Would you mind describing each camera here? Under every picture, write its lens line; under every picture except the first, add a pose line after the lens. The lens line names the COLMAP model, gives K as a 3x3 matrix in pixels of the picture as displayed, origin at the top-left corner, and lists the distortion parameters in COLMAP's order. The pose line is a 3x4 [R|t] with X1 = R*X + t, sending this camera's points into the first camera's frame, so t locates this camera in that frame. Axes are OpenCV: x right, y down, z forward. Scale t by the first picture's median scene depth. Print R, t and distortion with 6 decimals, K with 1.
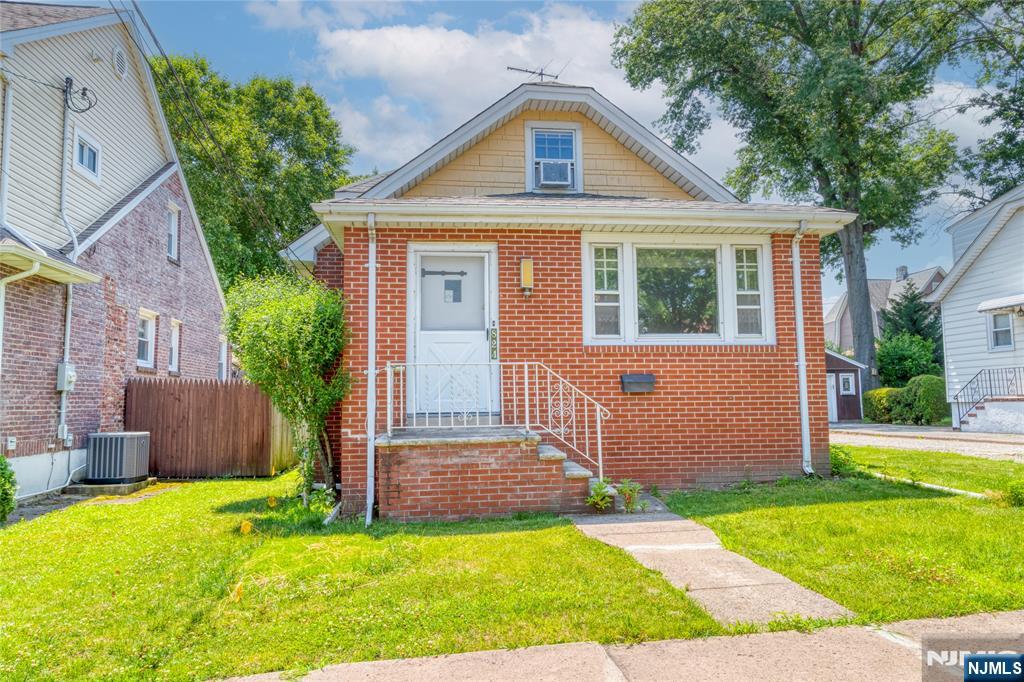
lens RADIAL K [[715.4, 0, 513.6], [0, 715.4, 342.6], [0, 0, 1]] dist [0.003389, 0.002472]
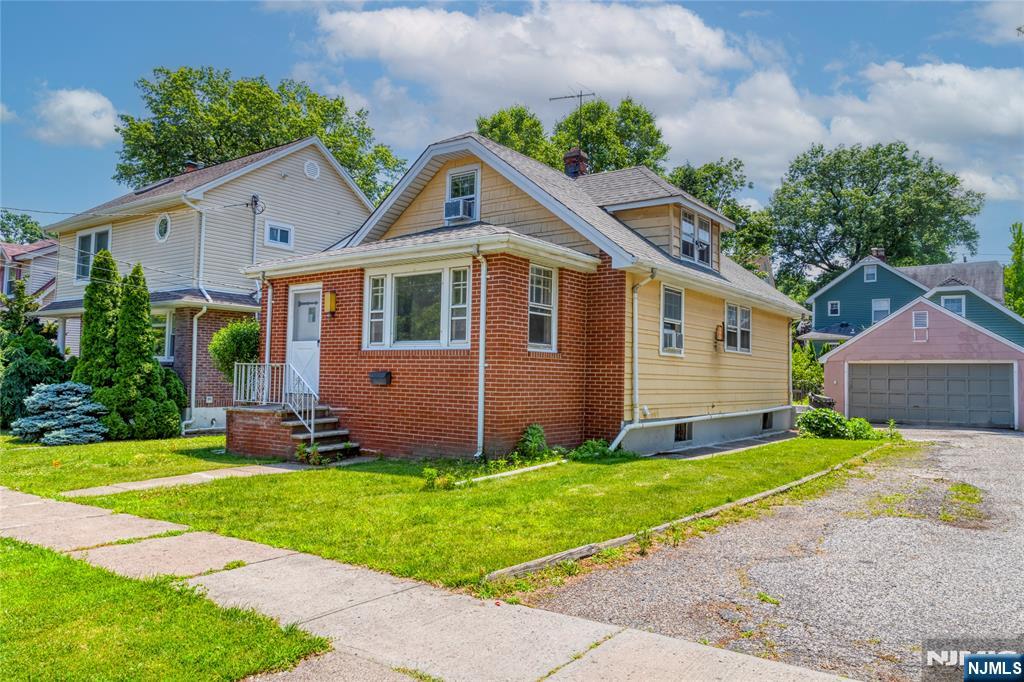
lens RADIAL K [[715.4, 0, 510.0], [0, 715.4, 338.1], [0, 0, 1]] dist [0.003389, 0.002472]
pose [[0.722027, -0.010332, -0.691788, 1.269228], [0.031316, 0.999352, 0.017759, -0.035492], [0.691156, -0.034486, 0.721883, 0.178665]]
